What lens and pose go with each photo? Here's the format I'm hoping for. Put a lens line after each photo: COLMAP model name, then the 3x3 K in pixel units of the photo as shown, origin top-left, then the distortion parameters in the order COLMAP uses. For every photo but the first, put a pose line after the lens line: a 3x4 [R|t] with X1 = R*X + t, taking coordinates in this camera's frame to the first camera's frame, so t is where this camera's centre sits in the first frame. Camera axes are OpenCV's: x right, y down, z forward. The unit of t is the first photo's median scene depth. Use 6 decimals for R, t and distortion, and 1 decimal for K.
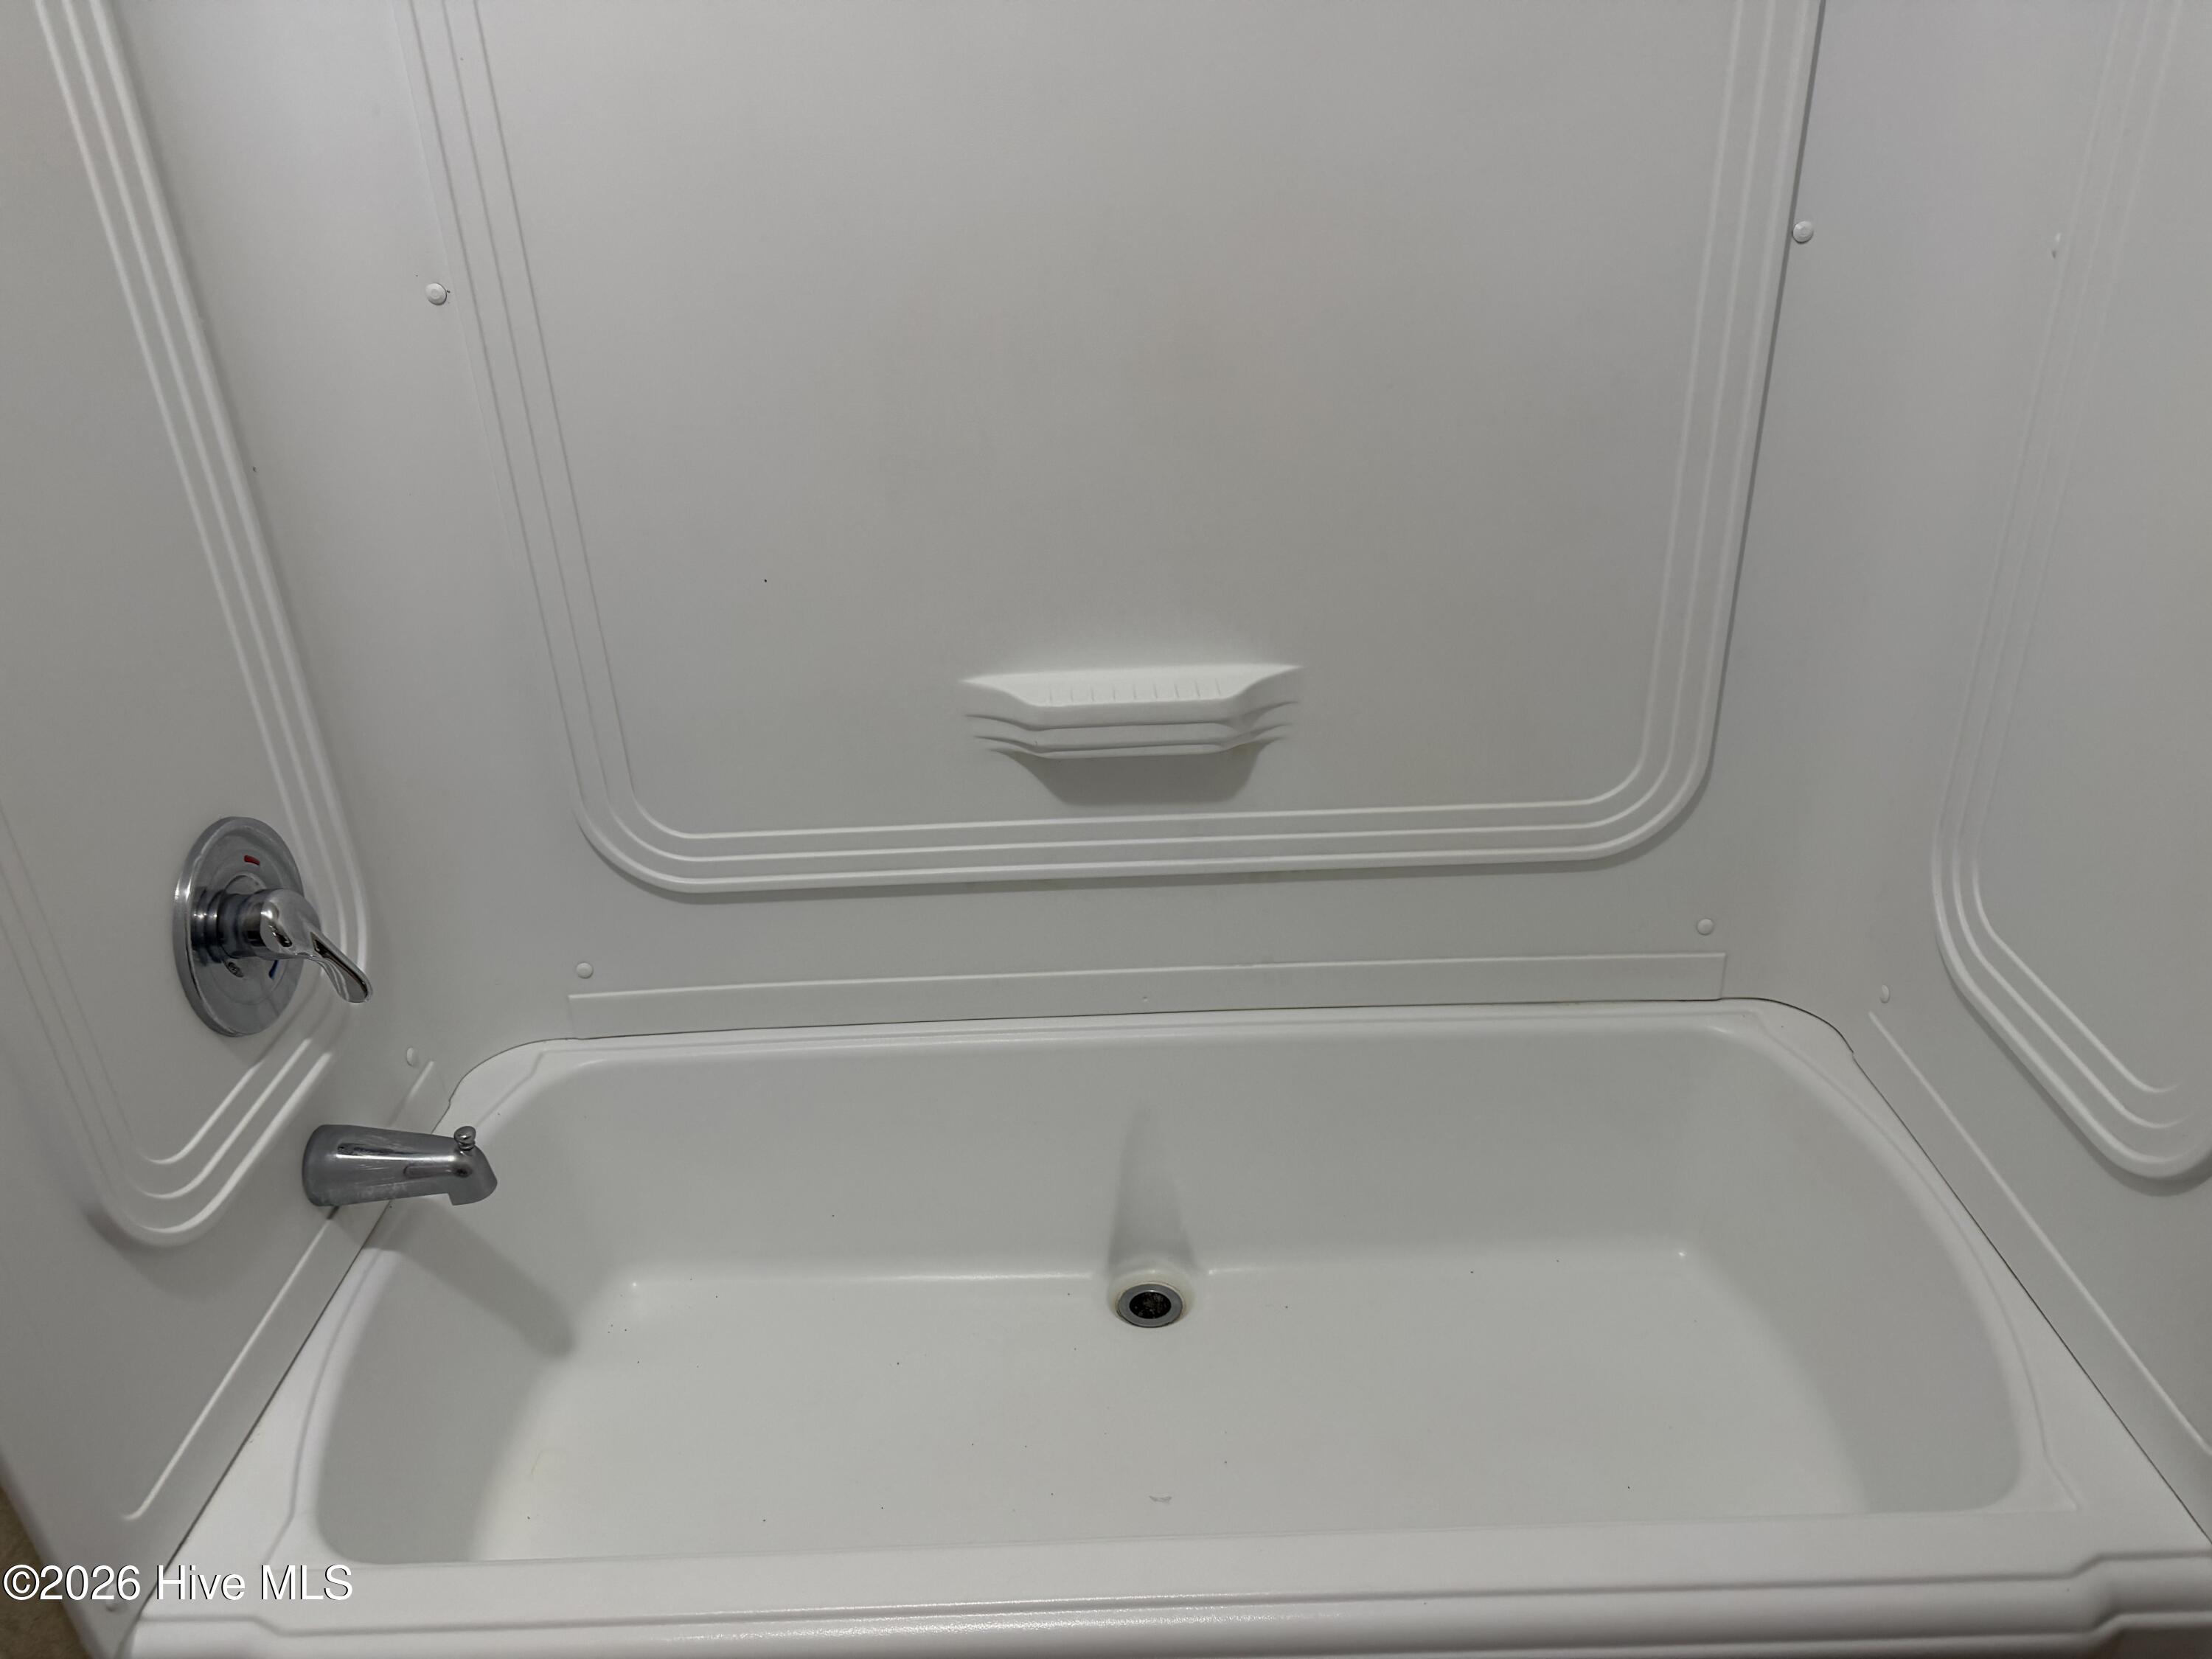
lens RADIAL K [[1544.0, 0, 1125.4], [0, 1544.0, 822.6], [0, 0, 1]] dist [0.089669, -0.106416]
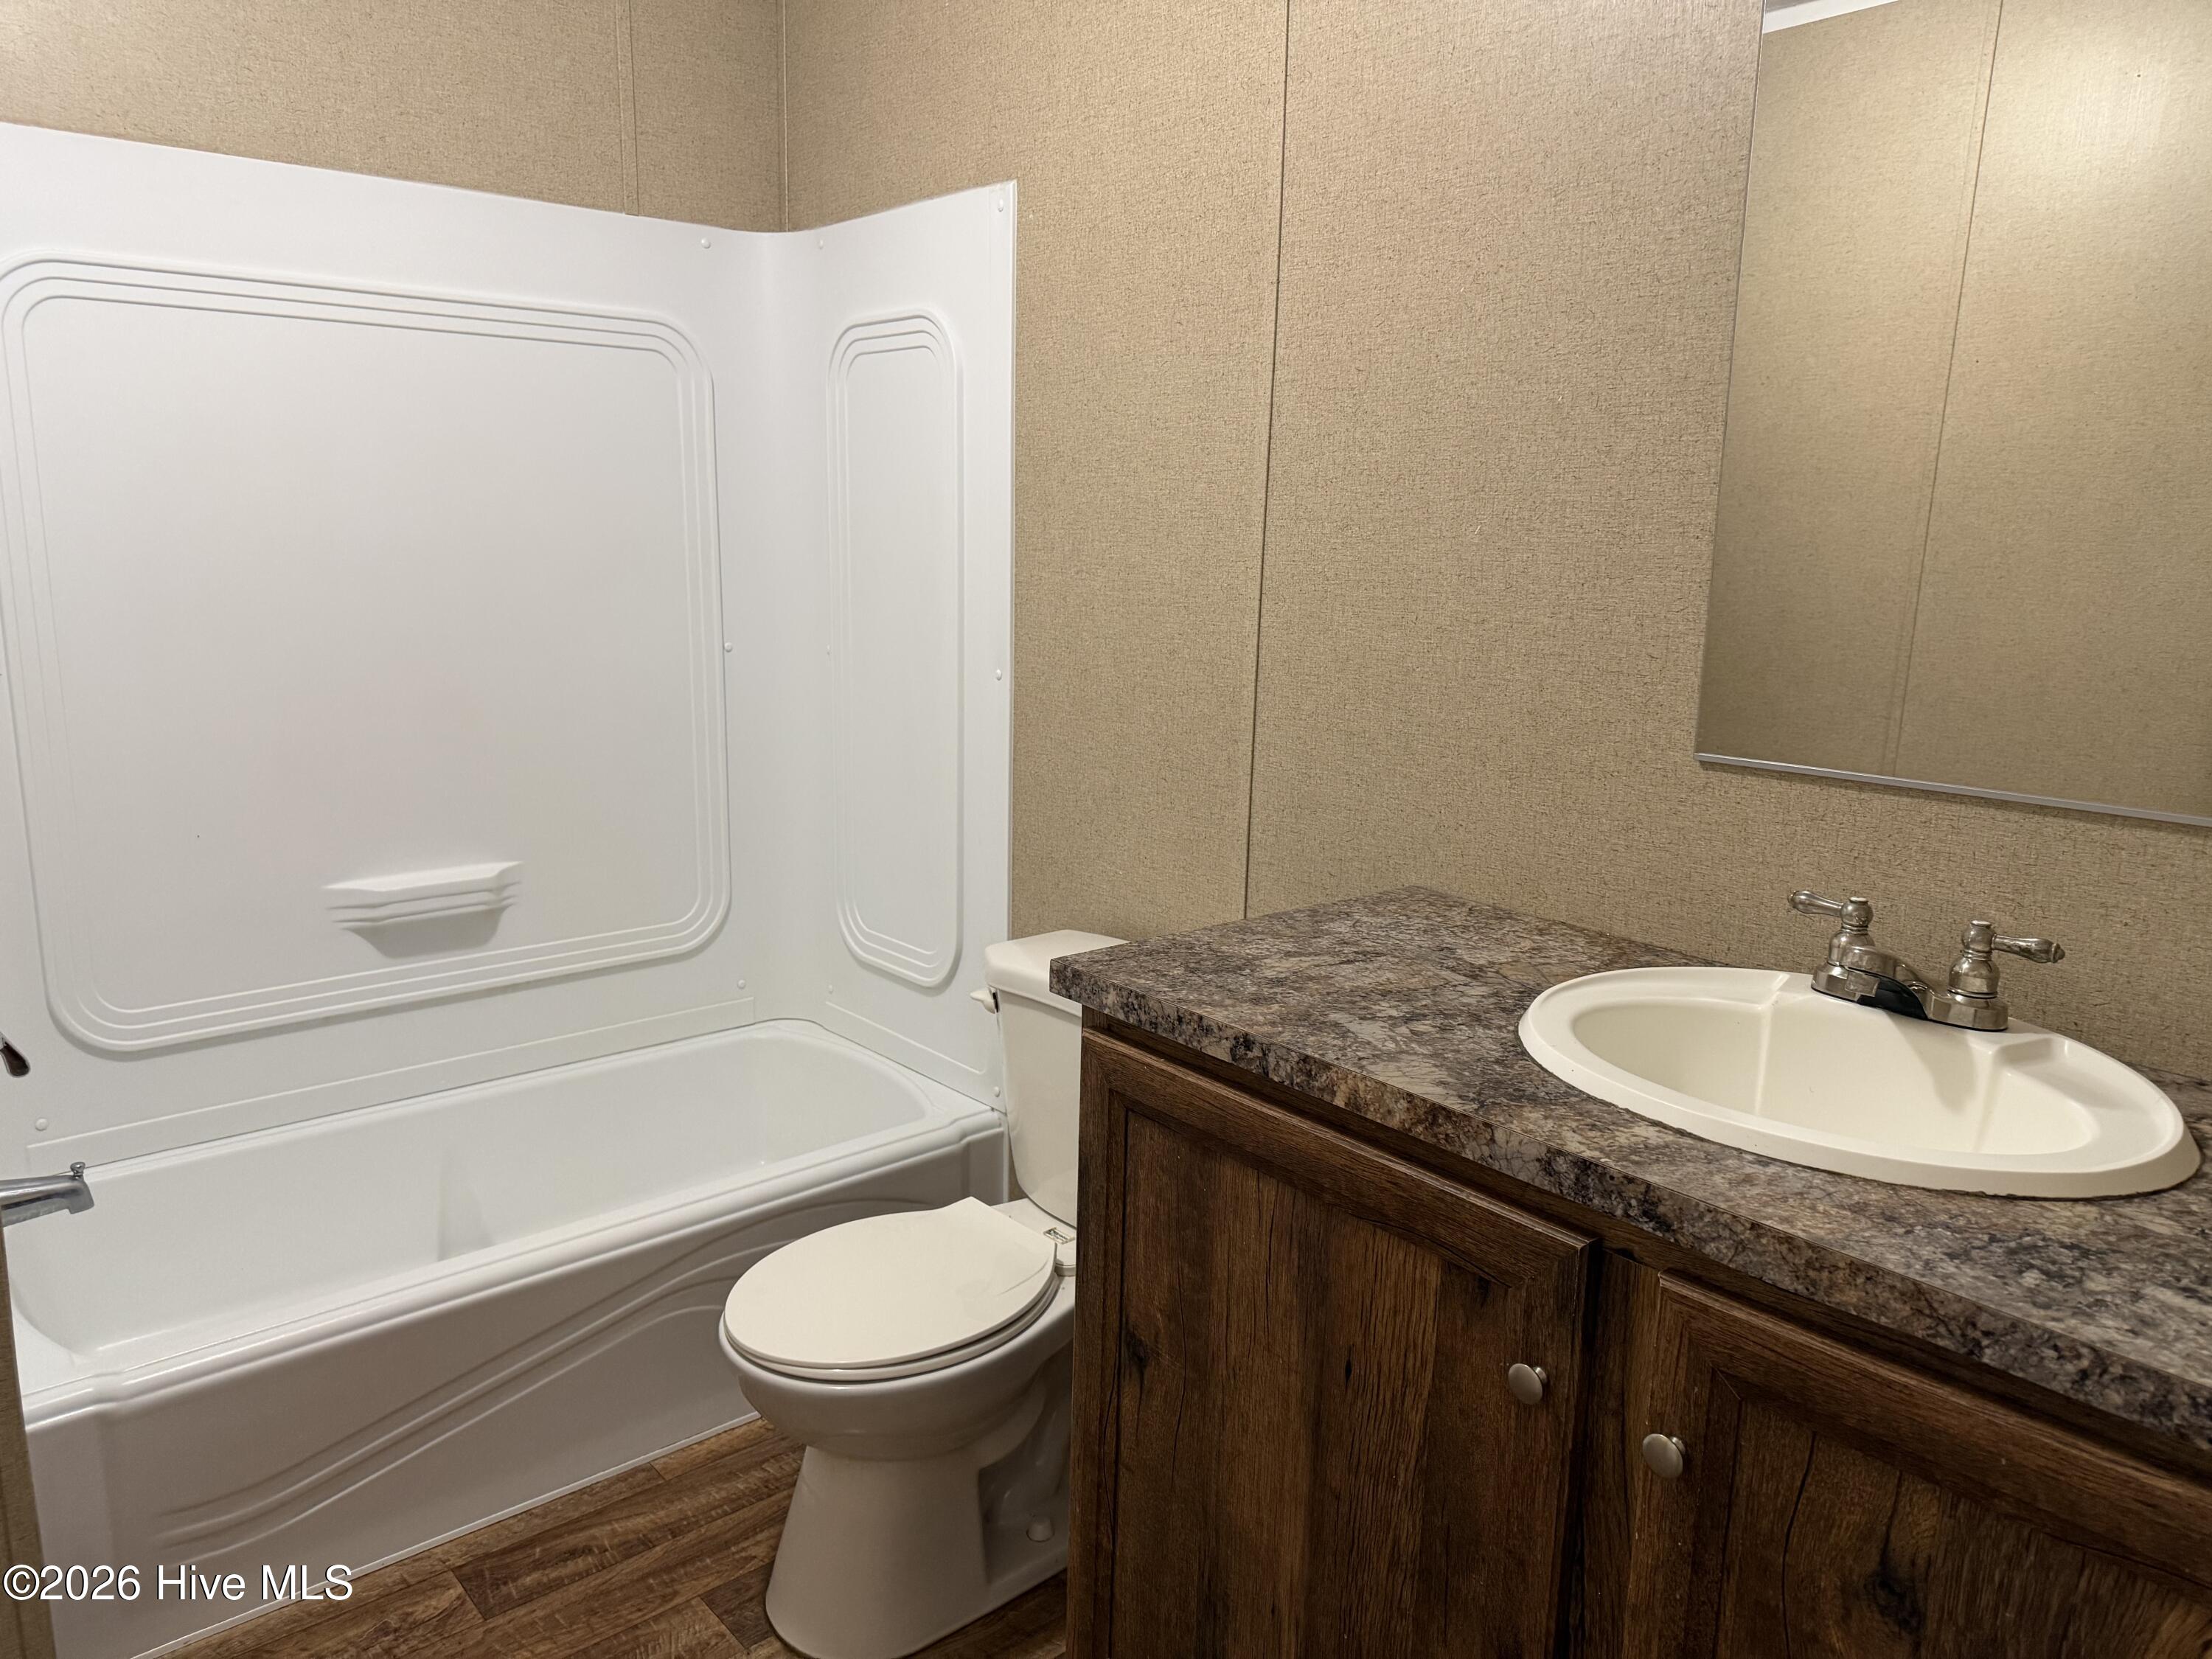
lens RADIAL K [[1544.0, 0, 1092.5], [0, 1544.0, 812.8], [0, 0, 1]] dist [0.089669, -0.106416]
pose [[0.766020, -0.069406, 0.639059, -0.545615], [0.239837, 0.953225, -0.183958, 0.345435], [-0.596400, 0.294185, 0.746835, -0.809956]]
